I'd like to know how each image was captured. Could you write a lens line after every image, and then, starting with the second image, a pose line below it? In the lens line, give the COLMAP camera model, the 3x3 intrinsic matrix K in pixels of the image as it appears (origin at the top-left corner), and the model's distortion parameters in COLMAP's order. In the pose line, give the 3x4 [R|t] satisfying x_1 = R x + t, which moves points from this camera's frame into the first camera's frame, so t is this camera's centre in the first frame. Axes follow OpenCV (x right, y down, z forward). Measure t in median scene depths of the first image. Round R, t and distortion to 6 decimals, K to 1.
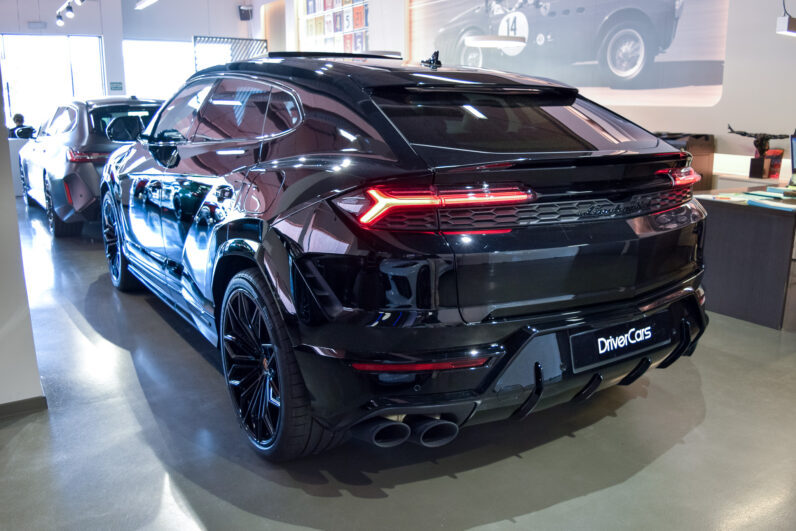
lens RADIAL K [[616.3, 0, 403.3], [0, 616.3, 261.1], [0, 0, 1]] dist [-0.101945, 0.026370]
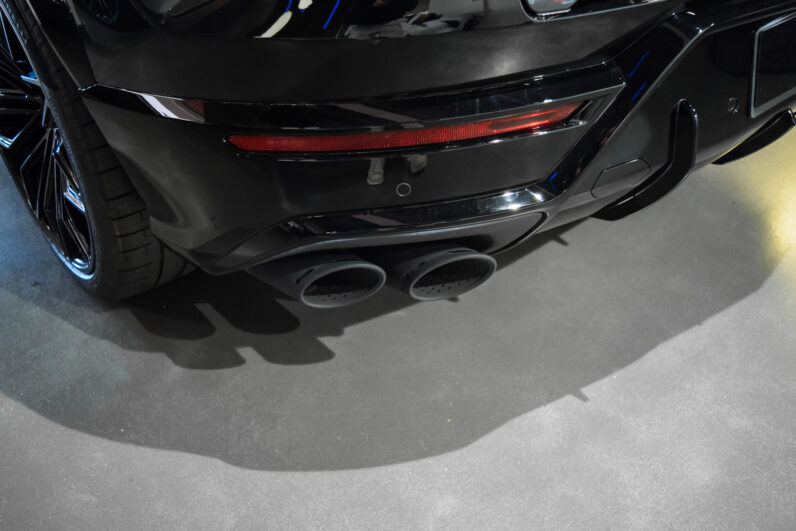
lens RADIAL K [[776.2, 0, 398.4], [0, 776.2, 262.2], [0, 0, 1]] dist [-0.086769, 0.000000]
pose [[0.992171, -0.084591, 0.091879, -0.024272], [0.033101, 0.887488, 0.459641, 0.014462], [-0.120423, -0.453001, 0.883339, 0.441733]]
